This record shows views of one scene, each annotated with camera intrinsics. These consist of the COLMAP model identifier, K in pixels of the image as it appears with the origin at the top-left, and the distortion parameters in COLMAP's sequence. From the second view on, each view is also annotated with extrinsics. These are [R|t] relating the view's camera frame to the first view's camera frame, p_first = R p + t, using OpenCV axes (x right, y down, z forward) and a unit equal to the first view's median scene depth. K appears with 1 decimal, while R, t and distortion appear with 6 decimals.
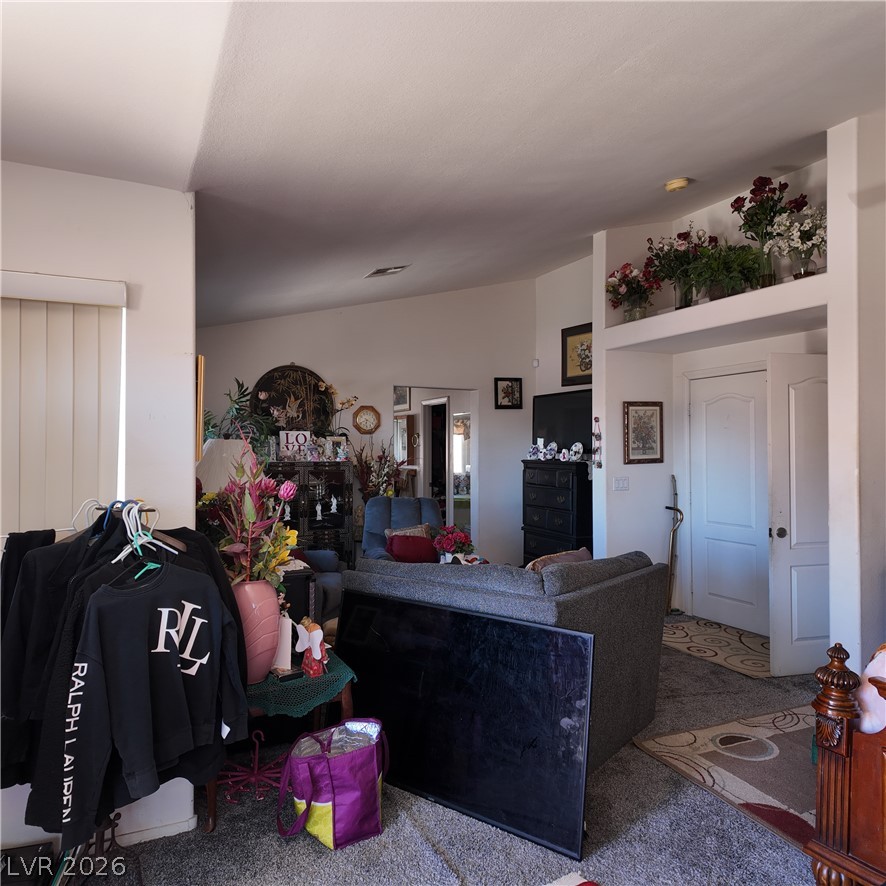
lens RADIAL K [[656.6, 0, 442.6], [0, 656.6, 443.9], [0, 0, 1]] dist [0.036148, -0.031186]
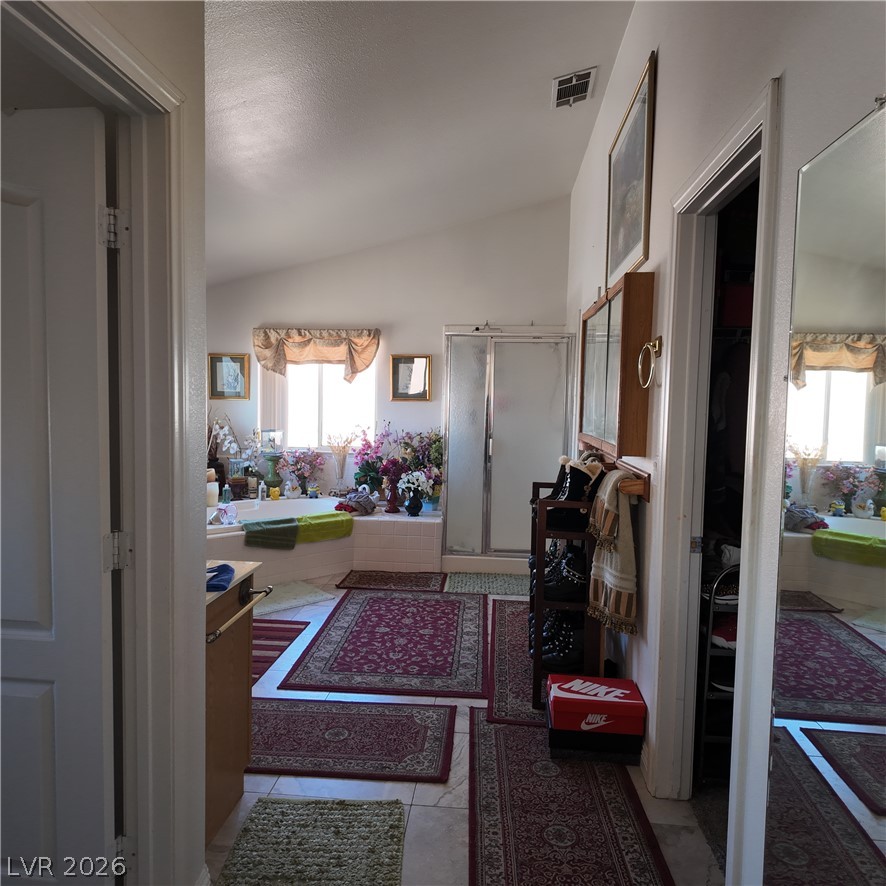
lens RADIAL K [[656.6, 0, 444.2], [0, 656.6, 443.6], [0, 0, 1]] dist [0.036148, -0.031186]
pose [[0.855384, 0.043963, -0.516126, 0.026485], [-0.012065, 0.997812, 0.064998, 0.010461], [0.517854, -0.049371, 0.854043, 0.727566]]
